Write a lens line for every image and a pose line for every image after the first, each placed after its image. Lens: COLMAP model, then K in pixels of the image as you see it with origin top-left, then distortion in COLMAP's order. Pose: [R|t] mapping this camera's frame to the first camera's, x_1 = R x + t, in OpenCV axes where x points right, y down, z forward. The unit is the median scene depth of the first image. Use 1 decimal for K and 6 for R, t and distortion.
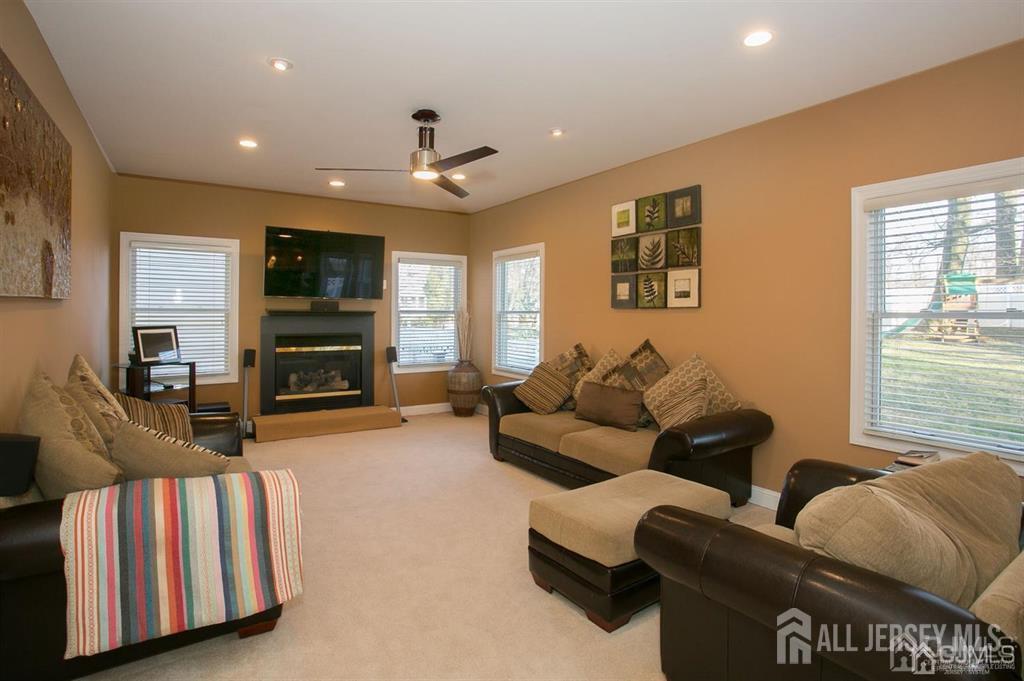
lens RADIAL K [[556.0, 0, 513.3], [0, 556.0, 319.2], [0, 0, 1]] dist [-0.028467, 0.000615]
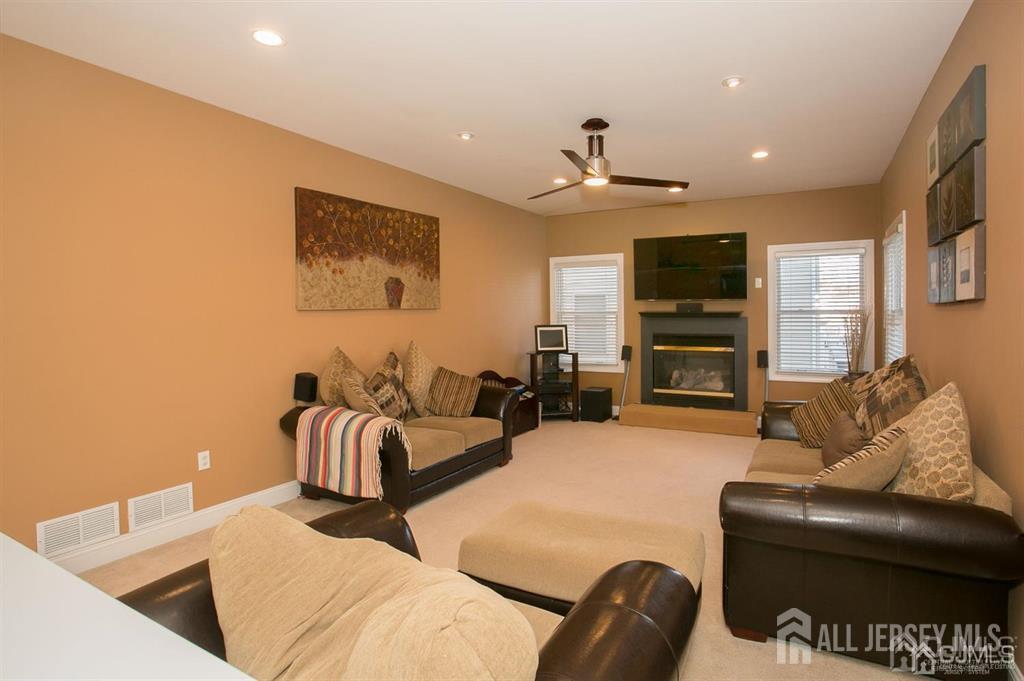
lens RADIAL K [[533.4, 0, 494.6], [0, 533.4, 318.0], [0, 0, 1]] dist [-0.043896, 0.001207]
pose [[0.440628, -0.001061, -0.897689, 0.467822], [-0.000064, 0.999999, -0.001214, -0.003328], [0.897690, 0.000592, 0.440627, 0.279908]]
